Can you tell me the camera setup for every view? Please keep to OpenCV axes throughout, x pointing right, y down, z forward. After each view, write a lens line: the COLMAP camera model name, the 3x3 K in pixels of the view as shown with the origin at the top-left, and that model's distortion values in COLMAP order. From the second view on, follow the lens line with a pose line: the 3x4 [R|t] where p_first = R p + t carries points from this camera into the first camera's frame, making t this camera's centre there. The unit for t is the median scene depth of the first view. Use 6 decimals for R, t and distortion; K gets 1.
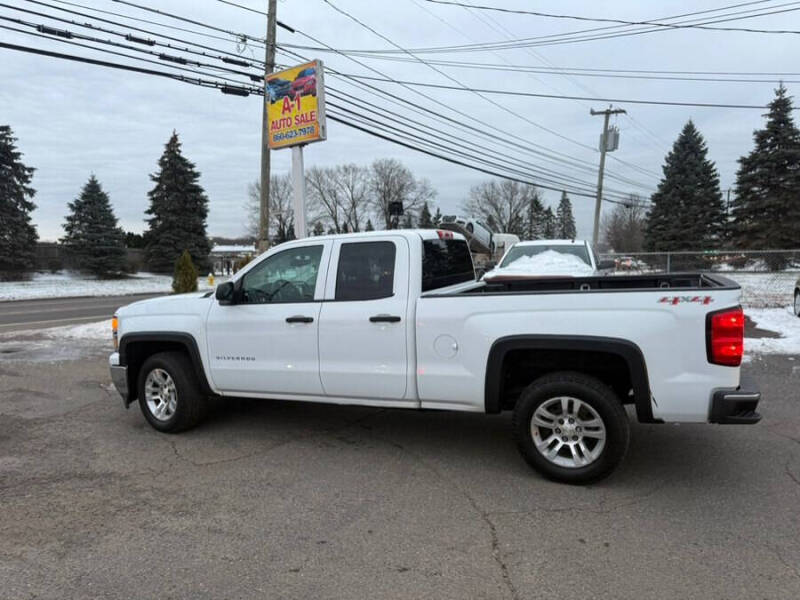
lens RADIAL K [[556.2, 0, 399.8], [0, 556.2, 303.7], [0, 0, 1]] dist [0.063569, -0.071977]
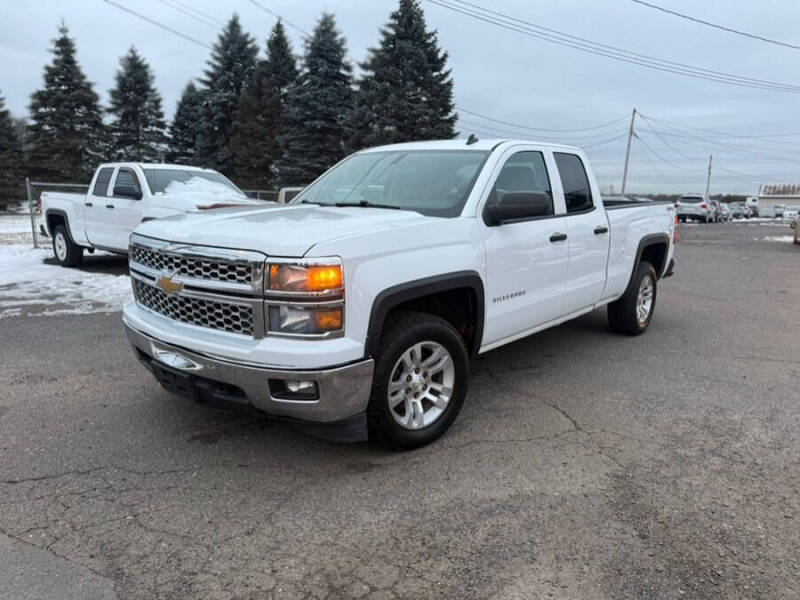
lens RADIAL K [[556.2, 0, 399.8], [0, 556.2, 303.7], [0, 0, 1]] dist [0.063569, -0.071977]
pose [[0.306278, -0.148000, 0.940367, -0.305362], [0.057394, 0.988914, 0.136947, -0.000783], [-0.950210, 0.012028, 0.311377, 0.267188]]
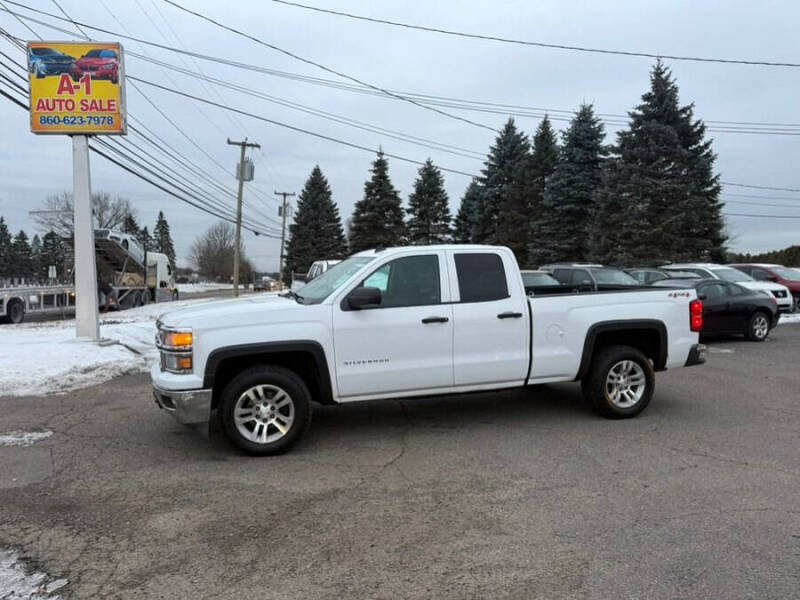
lens RADIAL K [[553.2, 0, 398.7], [0, 553.2, 302.3], [0, 0, 1]] dist [0.094879, -0.143004]
pose [[0.755333, -0.012652, 0.655219, -0.267449], [0.042449, 0.998659, -0.029652, 0.006328], [-0.653965, 0.050211, 0.754857, 0.057219]]
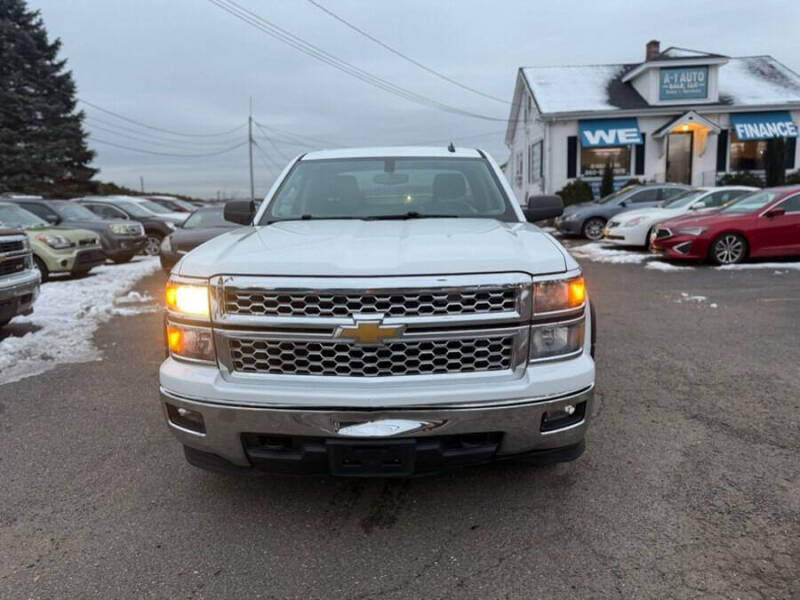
lens RADIAL K [[562.8, 0, 402.0], [0, 562.8, 297.8], [0, 0, 1]] dist [0.041334, -0.041242]
pose [[-0.356990, -0.123298, 0.925935, -0.287445], [0.117760, 0.977402, 0.175553, -0.017308], [-0.926656, 0.171709, -0.334403, 0.425187]]
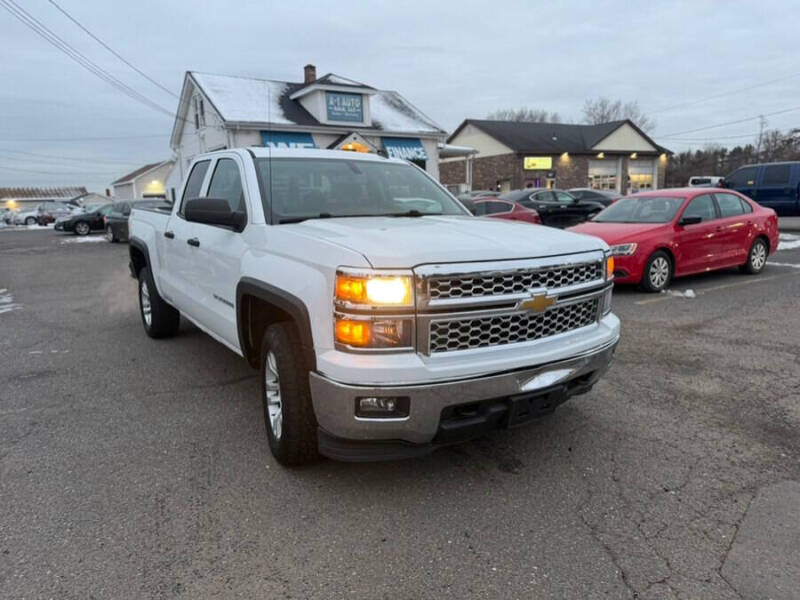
lens RADIAL K [[560.6, 0, 400.0], [0, 560.6, 300.0], [0, 0, 1]] dist [0.098319, -0.144030]
pose [[-0.835589, -0.053416, 0.546752, -0.218807], [0.087859, 0.969457, 0.228986, -0.028863], [-0.542284, 0.239375, -0.805374, 0.543227]]
